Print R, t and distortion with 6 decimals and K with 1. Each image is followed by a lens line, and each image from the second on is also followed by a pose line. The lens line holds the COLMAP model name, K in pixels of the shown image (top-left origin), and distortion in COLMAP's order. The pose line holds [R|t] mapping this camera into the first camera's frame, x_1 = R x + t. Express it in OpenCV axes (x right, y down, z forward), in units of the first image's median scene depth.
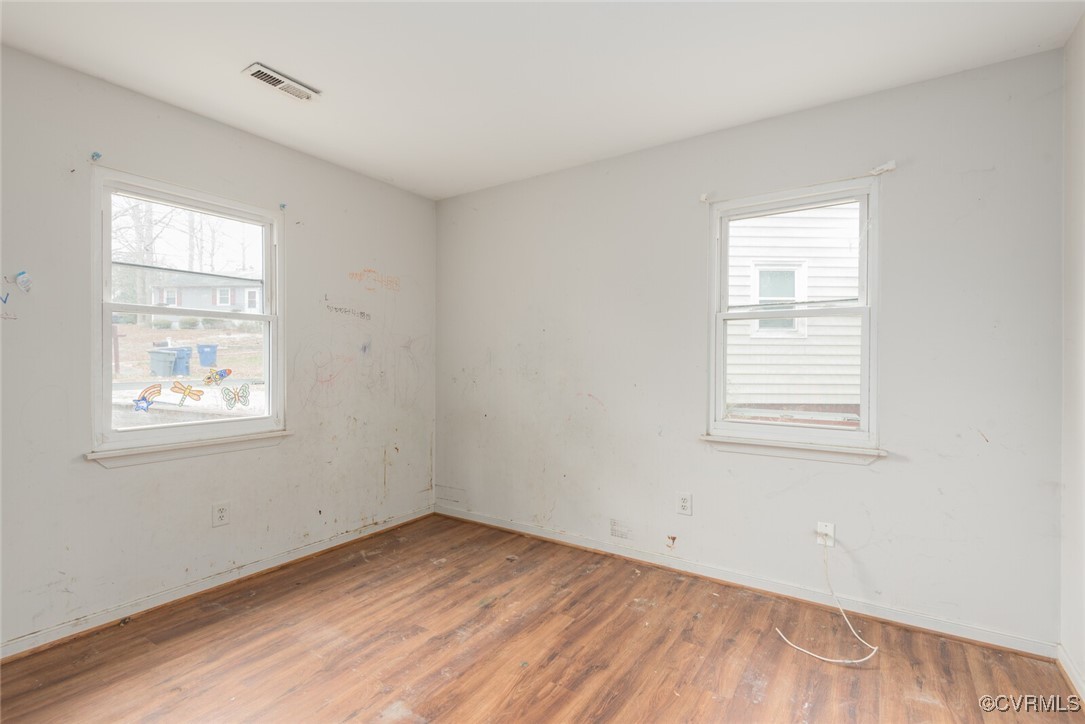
lens RADIAL K [[511.8, 0, 527.8], [0, 511.8, 364.8], [0, 0, 1]] dist [0.065840, -0.029360]
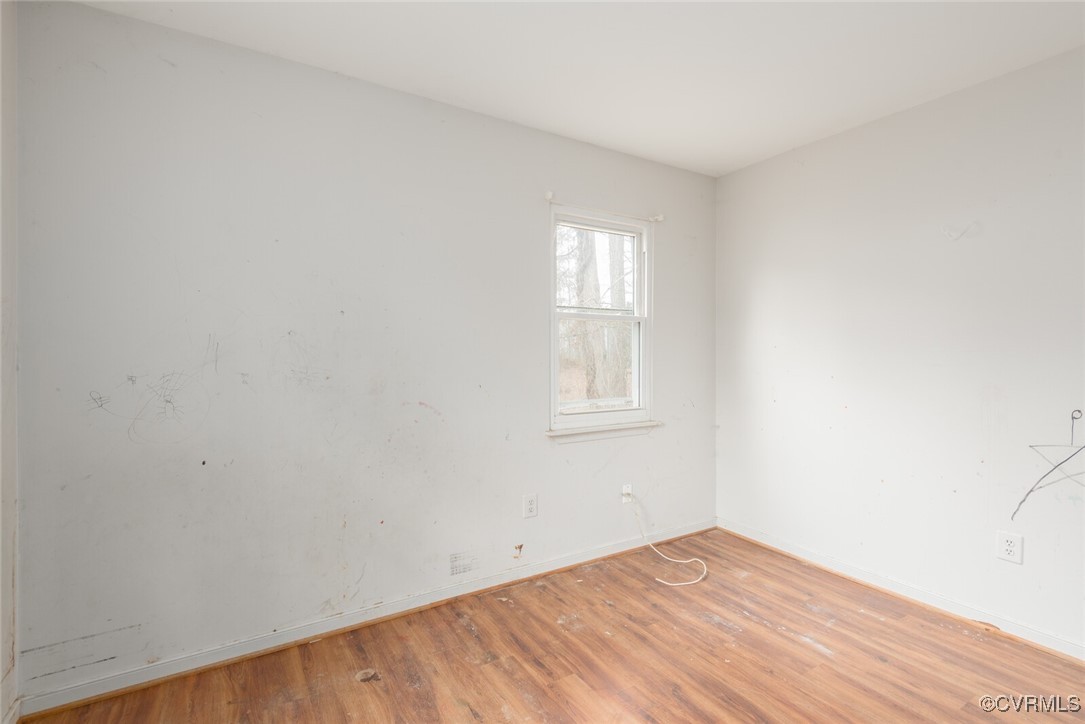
lens RADIAL K [[516.4, 0, 537.7], [0, 516.4, 356.2], [0, 0, 1]] dist [0.050757, -0.021393]
pose [[0.394384, -0.006387, 0.918923, -0.597590], [0.007758, 0.999963, 0.003621, -0.014394], [-0.918913, 0.005701, 0.394419, 0.625327]]
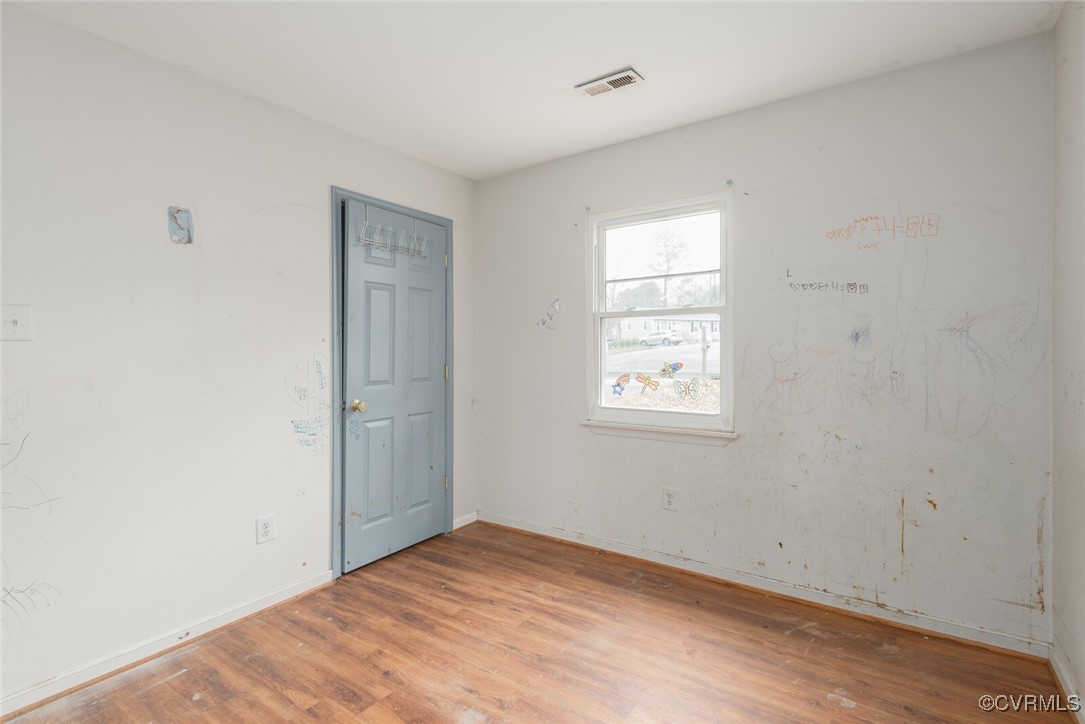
lens RADIAL K [[516.4, 0, 537.7], [0, 516.4, 356.2], [0, 0, 1]] dist [0.050757, -0.021393]
pose [[0.006983, 0.005469, -0.999961, 0.463970], [-0.003394, 0.999979, 0.005446, -0.009702], [0.999970, 0.003356, 0.007002, 0.721386]]
